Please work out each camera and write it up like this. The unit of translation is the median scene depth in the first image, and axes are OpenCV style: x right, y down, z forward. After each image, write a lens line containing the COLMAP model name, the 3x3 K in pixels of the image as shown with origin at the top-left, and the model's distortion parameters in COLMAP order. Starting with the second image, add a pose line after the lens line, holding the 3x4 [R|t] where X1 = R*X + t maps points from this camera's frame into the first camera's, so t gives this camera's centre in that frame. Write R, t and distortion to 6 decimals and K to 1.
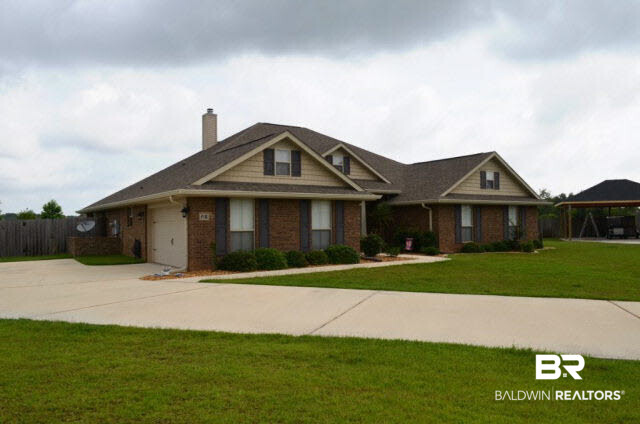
lens RADIAL K [[504.2, 0, 320.0], [0, 504.2, 212.0], [0, 0, 1]] dist [-0.010110, -0.003760]
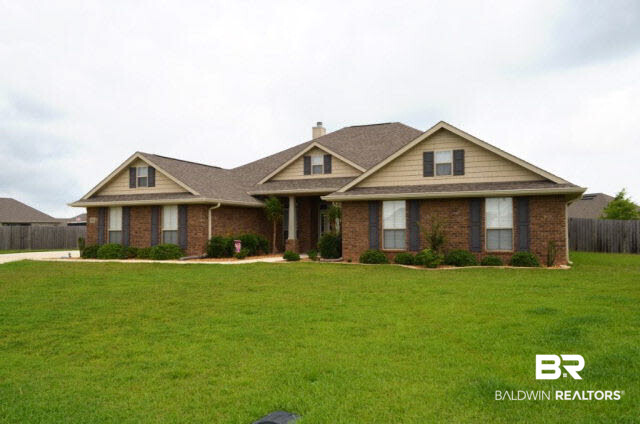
lens RADIAL K [[380.0, 0, 320.0], [0, 380.0, 212.0], [0, 0, 1]] dist [-0.003845, -0.000647]
pose [[0.590455, -0.020487, -0.806811, 0.700787], [0.021705, 0.999719, -0.009501, 0.006555], [0.806779, -0.011902, 0.590734, 0.578925]]
